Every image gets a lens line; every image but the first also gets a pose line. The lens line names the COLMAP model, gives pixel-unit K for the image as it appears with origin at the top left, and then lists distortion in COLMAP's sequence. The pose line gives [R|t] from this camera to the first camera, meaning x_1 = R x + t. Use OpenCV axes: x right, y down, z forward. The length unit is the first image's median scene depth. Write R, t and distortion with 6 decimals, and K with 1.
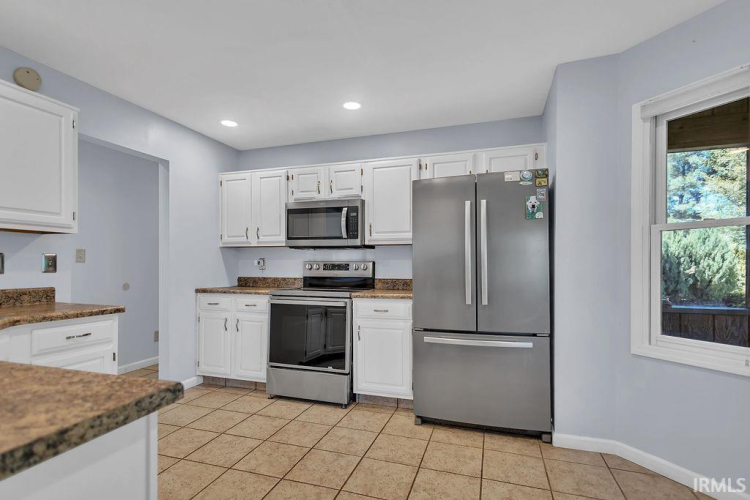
lens RADIAL K [[371.2, 0, 374.9], [0, 371.2, 265.6], [0, 0, 1]] dist [0.021746, -0.001431]
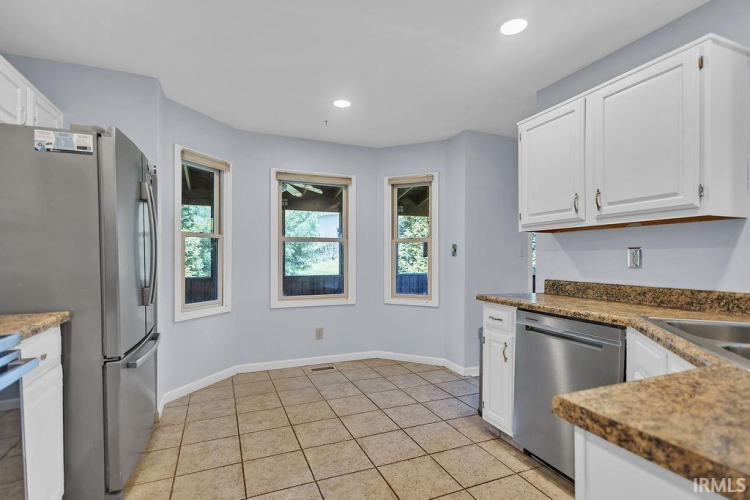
lens RADIAL K [[371.2, 0, 373.4], [0, 371.2, 256.7], [0, 0, 1]] dist [0.021746, -0.001431]
pose [[-0.657214, -0.003852, 0.753694, -0.843458], [-0.002818, 0.999993, 0.002653, -0.012665], [-0.753699, -0.000381, -0.657220, 1.359506]]
